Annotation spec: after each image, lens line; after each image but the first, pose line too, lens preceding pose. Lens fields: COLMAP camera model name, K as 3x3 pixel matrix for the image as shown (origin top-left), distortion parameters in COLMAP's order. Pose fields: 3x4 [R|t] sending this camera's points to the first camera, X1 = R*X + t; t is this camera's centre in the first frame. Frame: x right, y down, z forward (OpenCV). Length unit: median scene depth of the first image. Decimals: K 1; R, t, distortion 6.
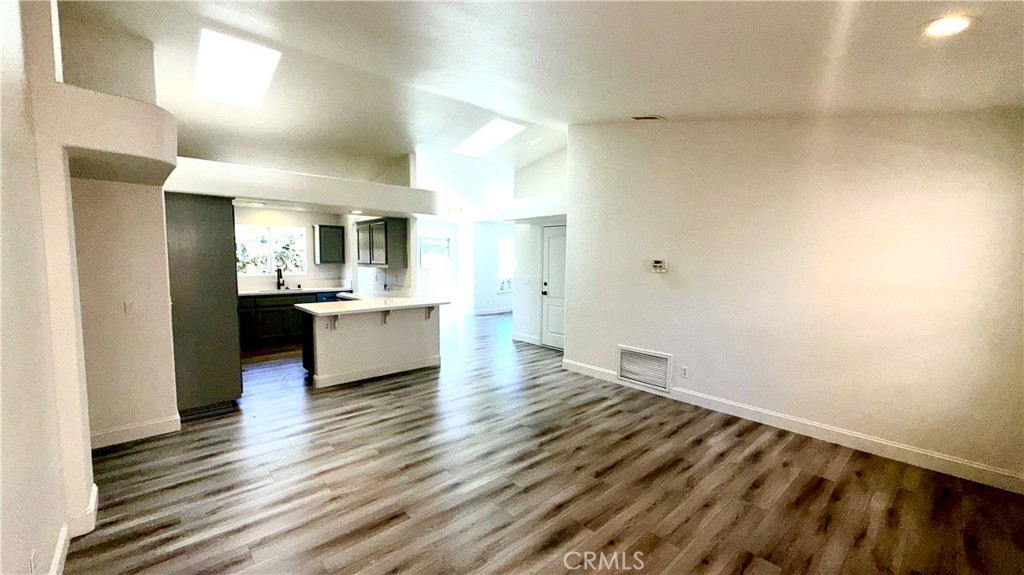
lens RADIAL K [[411.0, 0, 507.7], [0, 411.0, 289.0], [0, 0, 1]] dist [-0.000572, -0.000202]
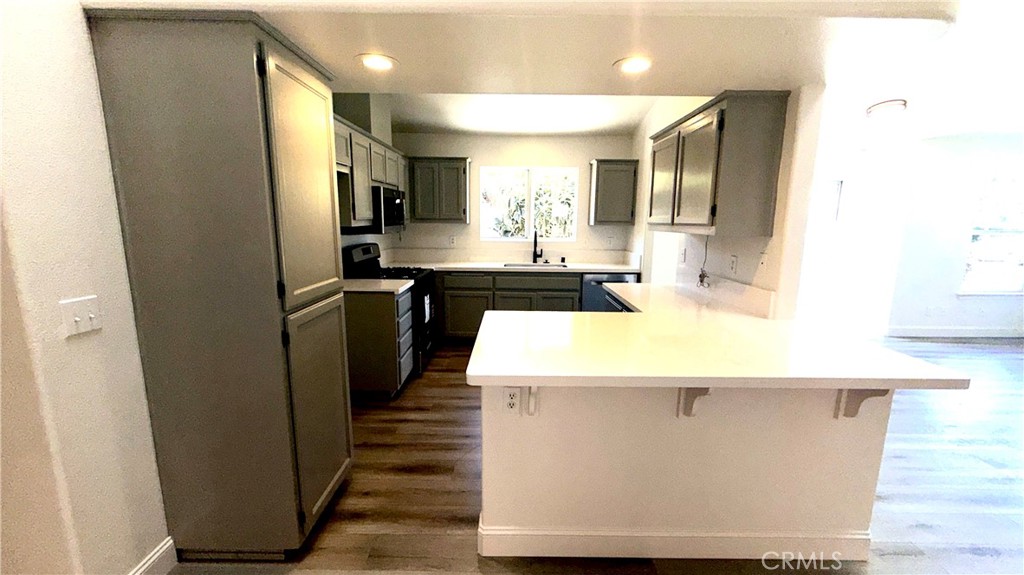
lens RADIAL K [[411.0, 0, 507.7], [0, 411.0, 289.0], [0, 0, 1]] dist [-0.000572, -0.000202]
pose [[0.739635, 0.112706, -0.663504, -0.142043], [-0.056070, 0.992770, 0.106133, -0.025775], [0.670668, -0.041298, 0.740607, 0.477574]]
